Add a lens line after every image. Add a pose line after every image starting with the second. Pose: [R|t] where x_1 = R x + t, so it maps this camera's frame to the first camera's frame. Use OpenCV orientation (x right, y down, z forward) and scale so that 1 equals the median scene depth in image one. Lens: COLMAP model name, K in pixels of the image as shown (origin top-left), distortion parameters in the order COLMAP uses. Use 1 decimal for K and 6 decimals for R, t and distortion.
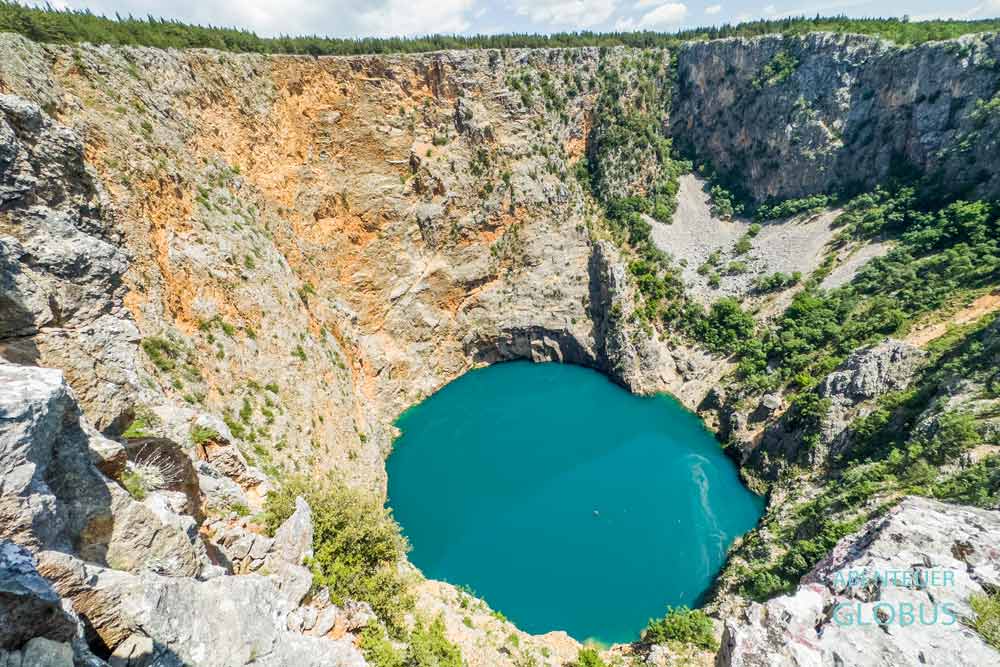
lens RADIAL K [[402.3, 0, 500.7], [0, 402.3, 328.8], [0, 0, 1]] dist [0.000566, 0.000605]
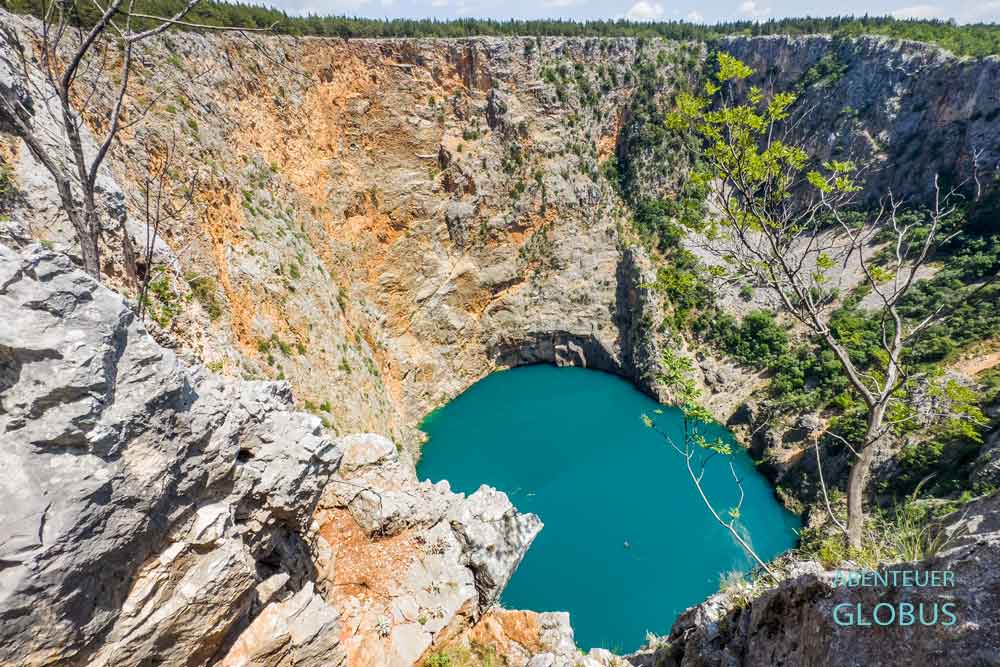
lens RADIAL K [[402.3, 0, 499.0], [0, 402.3, 337.6], [0, 0, 1]] dist [0.000566, 0.000605]
pose [[0.999275, 0.027809, 0.026022, -0.106325], [-0.029327, 0.997773, 0.059915, -0.052313], [-0.024298, -0.060635, 0.997864, 0.020621]]
